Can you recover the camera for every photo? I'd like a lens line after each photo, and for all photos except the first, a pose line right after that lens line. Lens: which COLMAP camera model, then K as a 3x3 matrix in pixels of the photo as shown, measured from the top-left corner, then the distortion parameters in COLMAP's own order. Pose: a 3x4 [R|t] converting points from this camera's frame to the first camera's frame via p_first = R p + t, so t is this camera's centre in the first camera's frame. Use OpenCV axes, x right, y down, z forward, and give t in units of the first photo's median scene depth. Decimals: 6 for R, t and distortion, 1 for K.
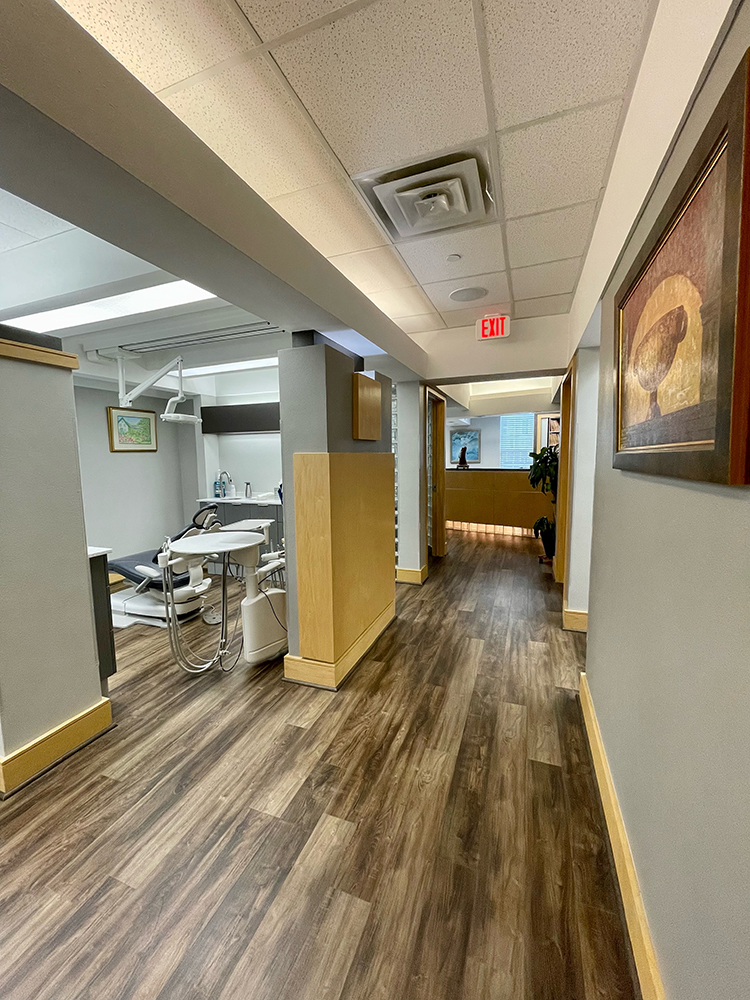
lens RADIAL K [[403.2, 0, 371.3], [0, 403.2, 496.3], [0, 0, 1]] dist [-0.002153, -0.000833]
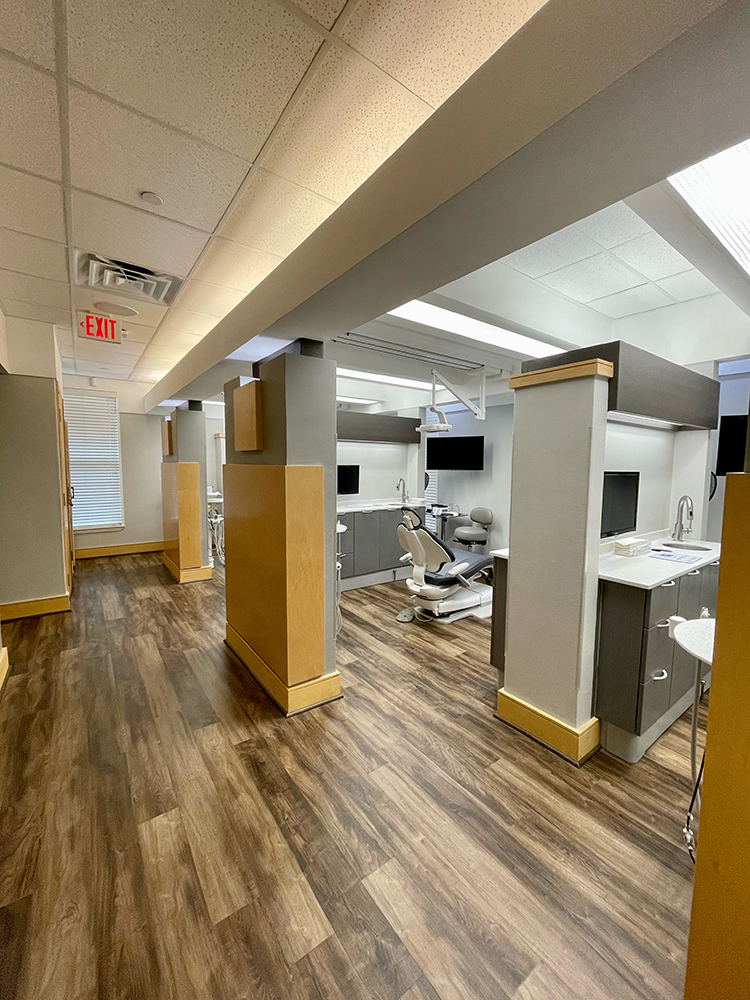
lens RADIAL K [[403.2, 0, 376.6], [0, 403.2, 494.7], [0, 0, 1]] dist [-0.002153, -0.000833]
pose [[-0.536529, 0.077585, -0.840308, 0.351579], [-0.085129, 0.985709, 0.145363, -0.135886], [0.839577, 0.149526, -0.522257, 1.118175]]
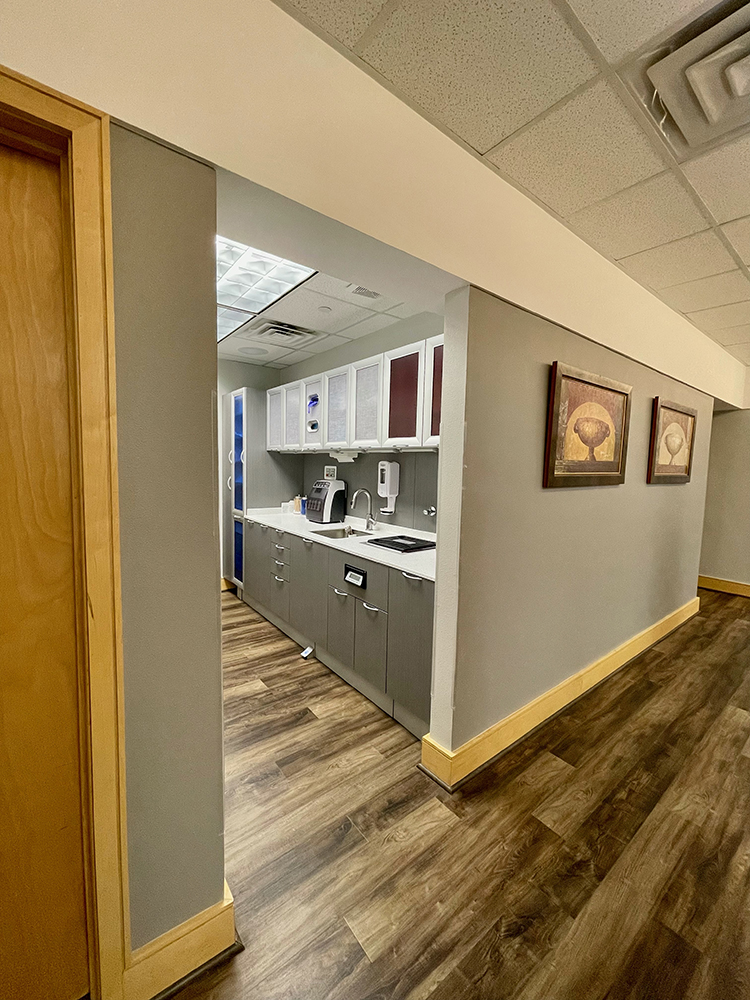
lens RADIAL K [[403.2, 0, 371.3], [0, 403.2, 493.7], [0, 0, 1]] dist [-0.002153, -0.000833]
pose [[-0.859475, -0.047987, 0.508921, 0.336740], [0.036851, 0.987177, 0.155318, -0.224354], [-0.509848, 0.152246, -0.846685, 1.970951]]
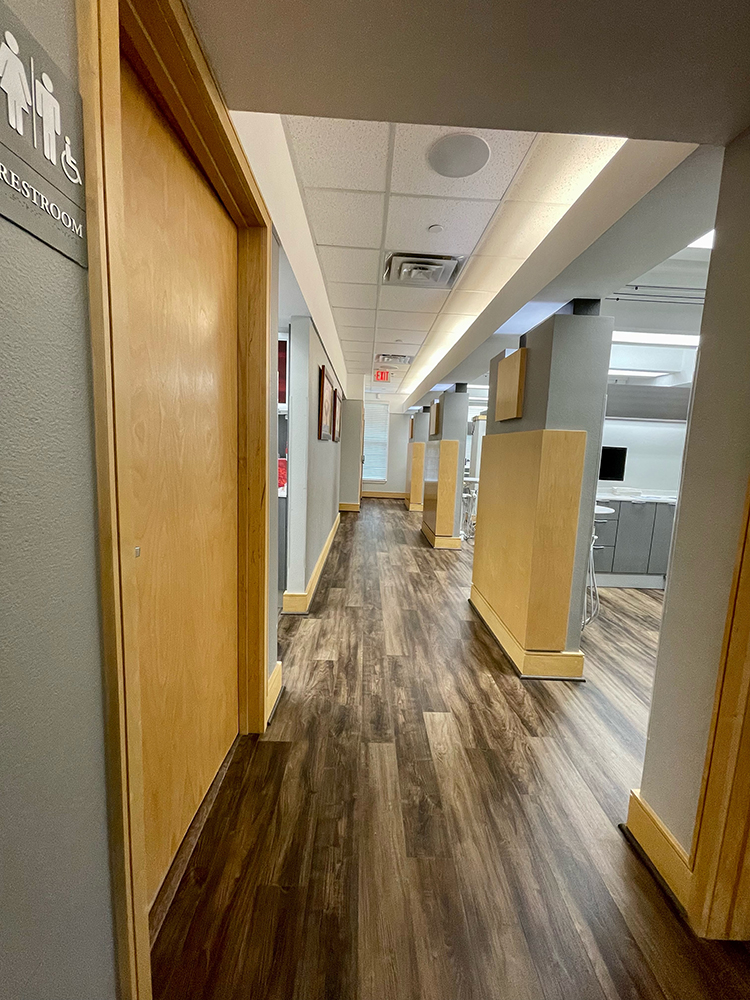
lens RADIAL K [[403.2, 0, 375.7], [0, 403.2, 492.8], [0, 0, 1]] dist [-0.002153, -0.000833]
pose [[-0.922580, 0.018971, -0.385340, 0.974001], [-0.067625, 0.975375, 0.209928, -0.222616], [0.379834, 0.219734, -0.898578, 2.632521]]
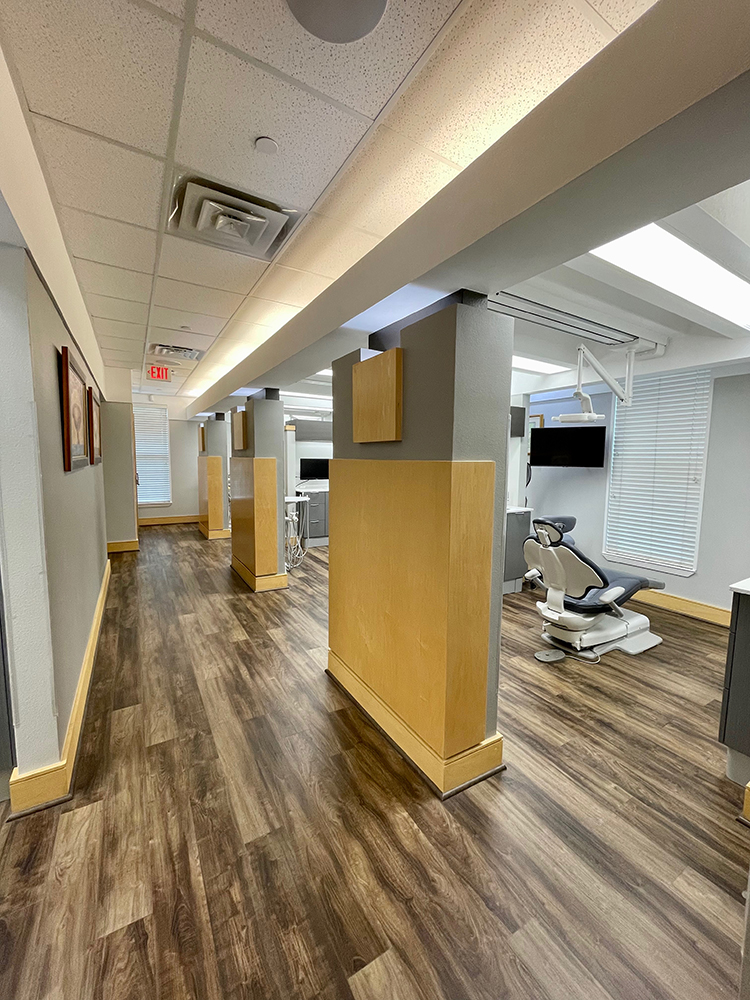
lens RADIAL K [[403.2, 0, 375.3], [0, 403.2, 494.7], [0, 0, 1]] dist [-0.002153, -0.000833]
pose [[-0.611571, 0.079107, -0.787225, 0.847086], [-0.083344, 0.983012, 0.163528, -0.243673], [0.786787, 0.165620, -0.594589, 2.129515]]
